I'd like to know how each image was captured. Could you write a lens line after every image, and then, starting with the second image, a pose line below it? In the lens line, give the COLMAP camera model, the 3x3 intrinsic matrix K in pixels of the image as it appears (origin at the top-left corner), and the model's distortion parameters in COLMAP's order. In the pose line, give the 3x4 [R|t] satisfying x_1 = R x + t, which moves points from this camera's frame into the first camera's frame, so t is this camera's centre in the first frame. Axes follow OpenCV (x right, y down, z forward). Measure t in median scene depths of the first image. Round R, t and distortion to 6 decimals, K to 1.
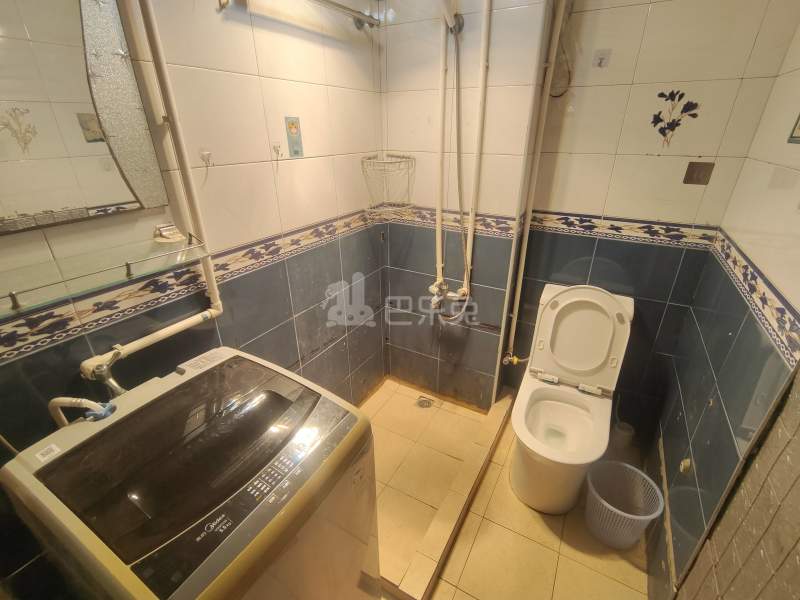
lens RADIAL K [[371.2, 0, 401.0], [0, 371.2, 303.2], [0, 0, 1]] dist [-0.017525, 0.009879]
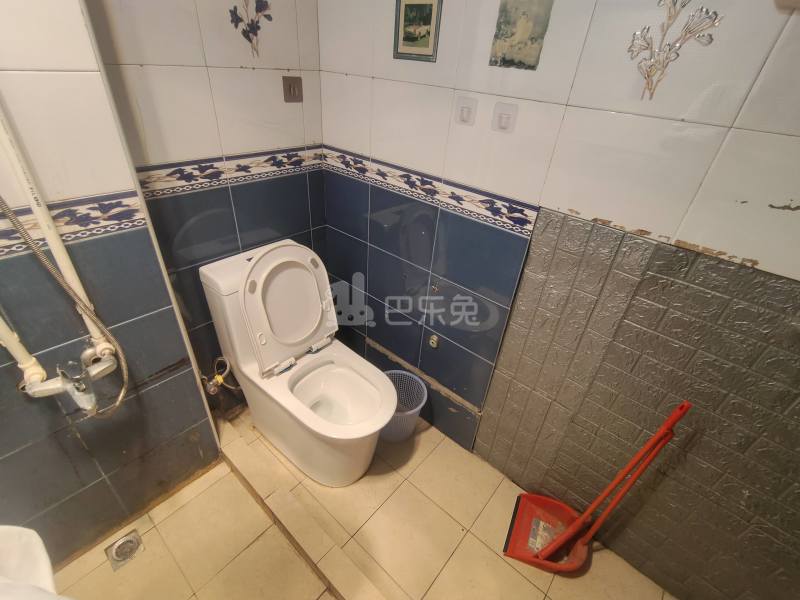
lens RADIAL K [[371.2, 0, 401.0], [0, 371.2, 303.2], [0, 0, 1]] dist [-0.017525, 0.009879]
pose [[0.193658, -0.526614, 0.827753, -0.176580], [0.349043, 0.825504, 0.443523, -0.205256], [-0.916878, 0.203029, 0.343676, 0.490439]]
